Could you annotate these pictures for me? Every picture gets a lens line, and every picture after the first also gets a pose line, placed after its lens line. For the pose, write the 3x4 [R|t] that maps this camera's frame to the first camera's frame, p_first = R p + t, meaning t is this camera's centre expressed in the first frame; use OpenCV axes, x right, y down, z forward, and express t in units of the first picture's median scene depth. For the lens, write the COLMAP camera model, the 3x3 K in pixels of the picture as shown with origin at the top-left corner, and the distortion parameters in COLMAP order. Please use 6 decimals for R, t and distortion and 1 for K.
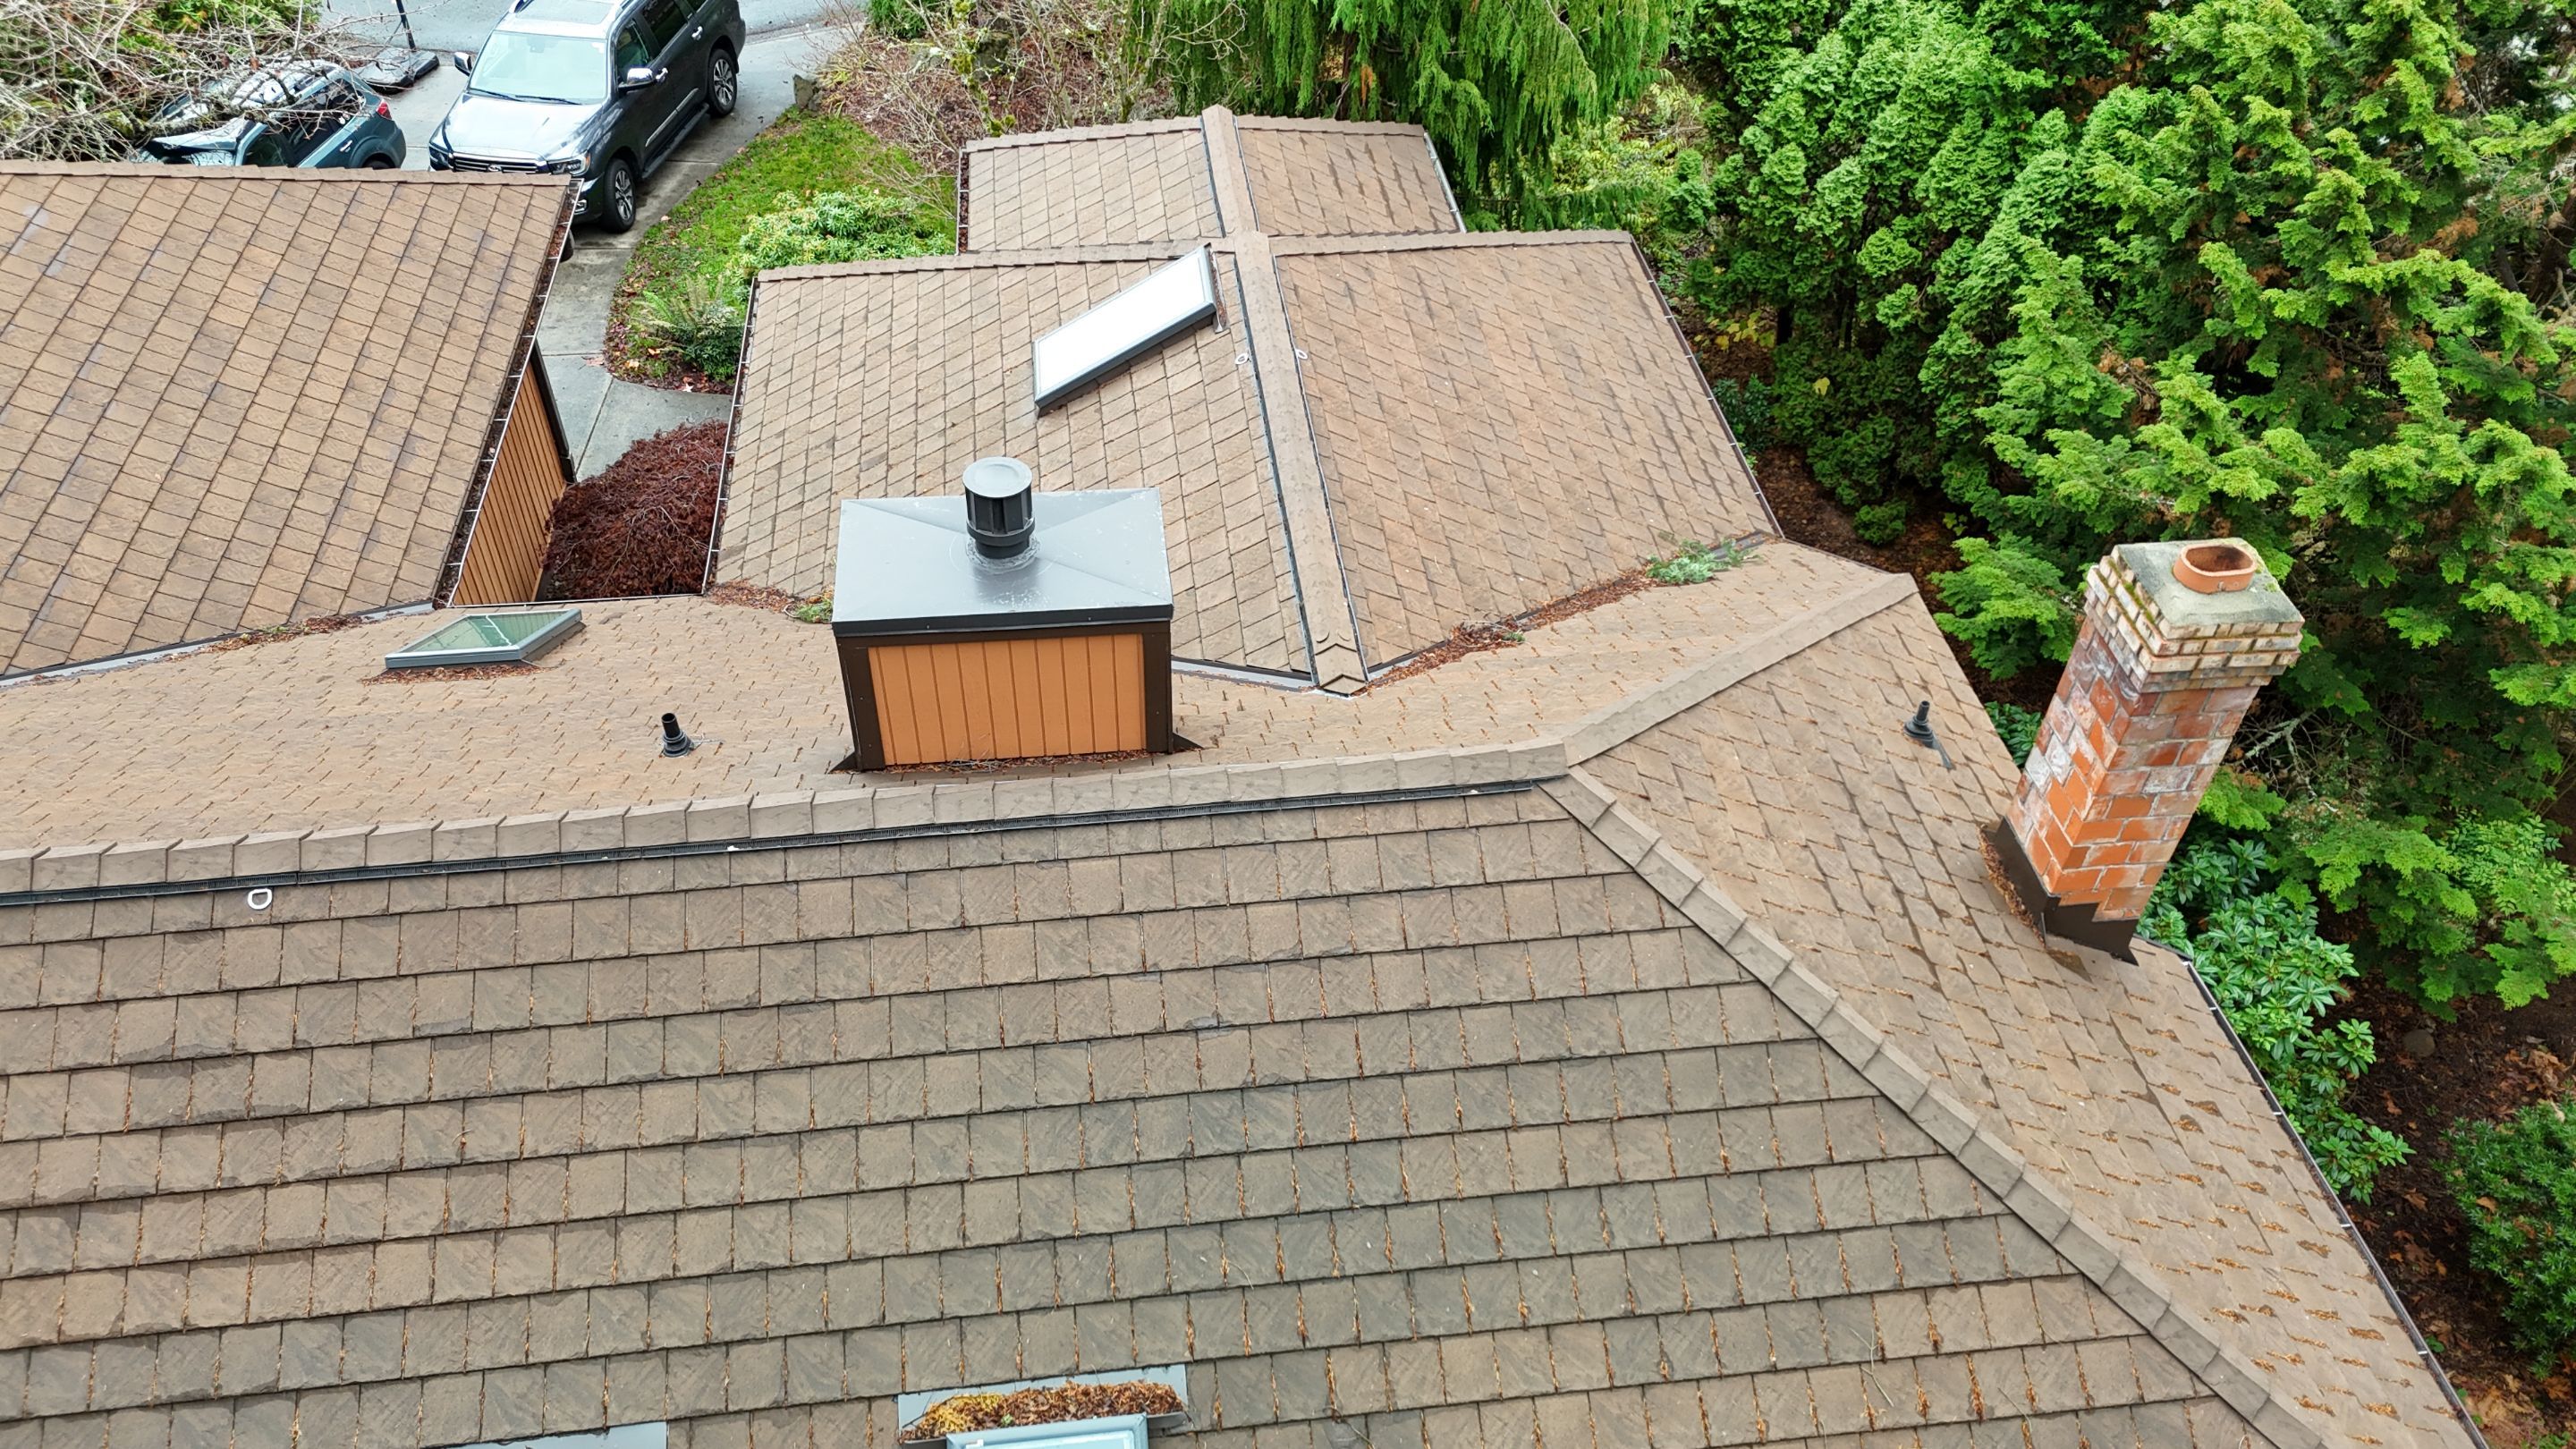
lens RADIAL K [[1854.7, 0, 1294.3], [0, 1854.7, 720.6], [0, 0, 1]] dist [0.048128, -0.056342]
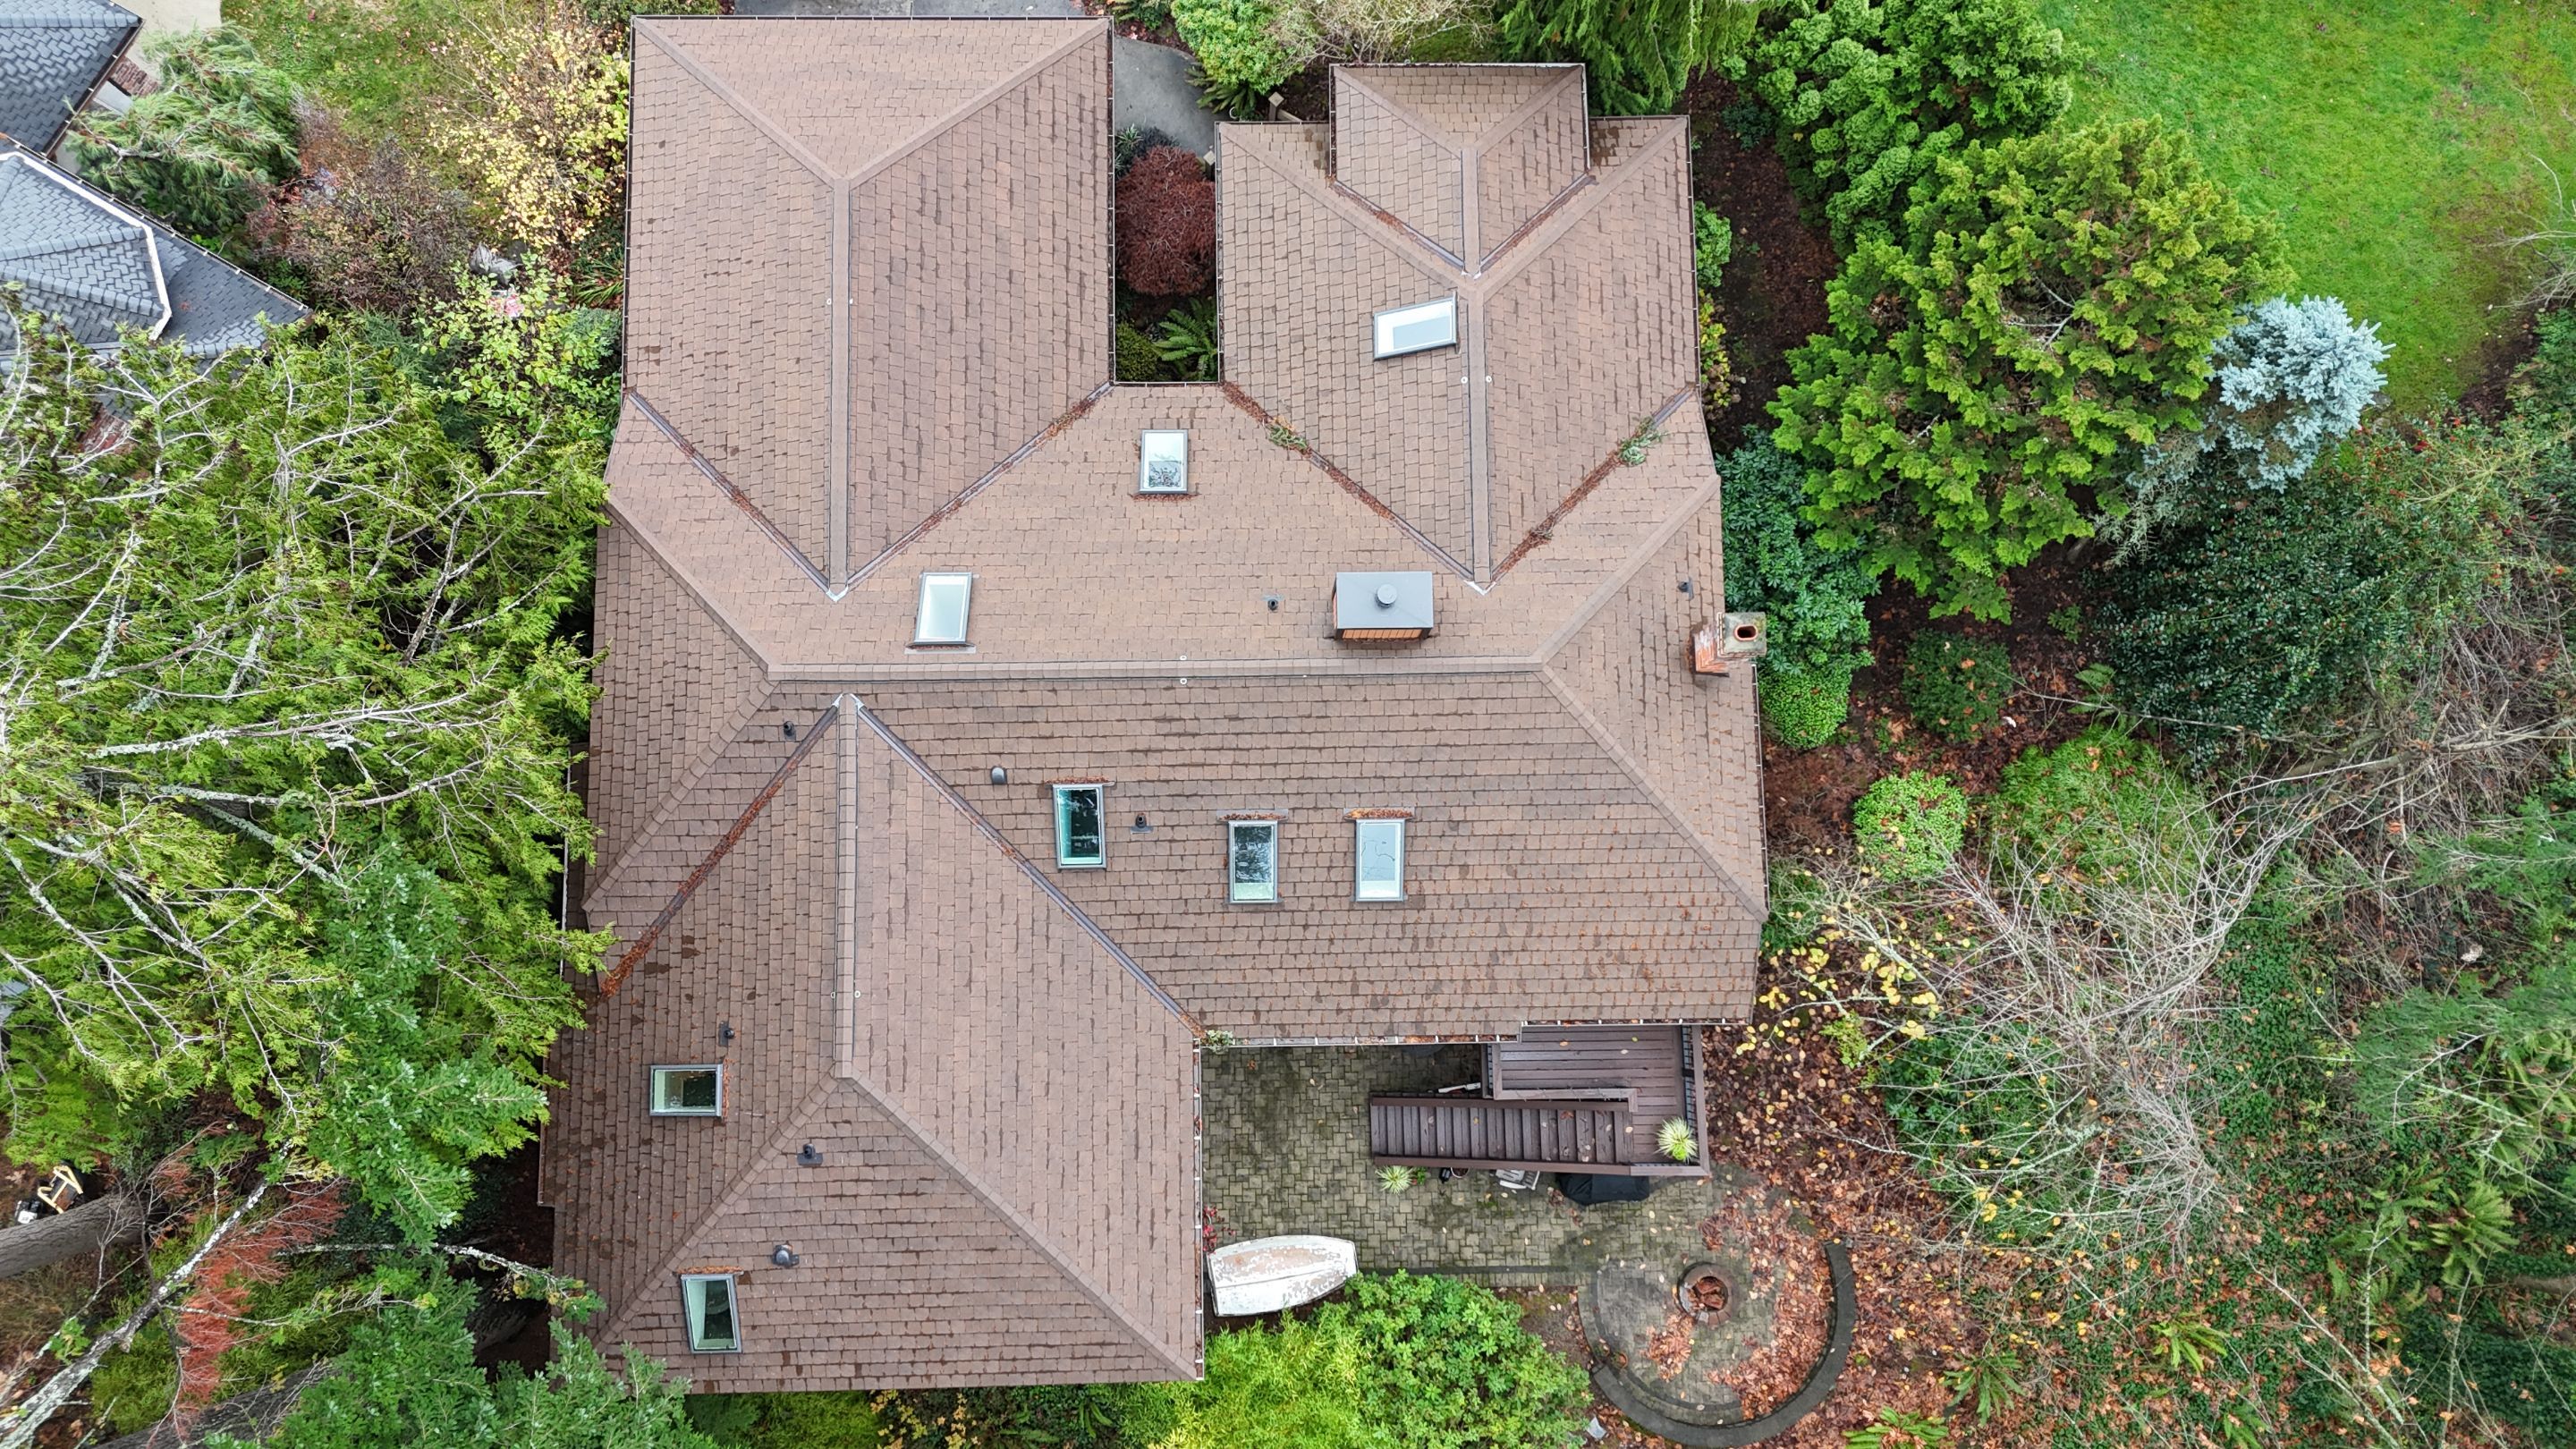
lens RADIAL K [[1826.4, 0, 1260.3], [0, 1826.4, 716.4], [0, 0, 1]] dist [0.060943, -0.102221]
pose [[0.993507, 0.109353, -0.031390, -0.272160], [-0.065467, 0.775161, 0.628362, -2.140066], [0.093046, -0.622228, 0.777287, -1.859794]]
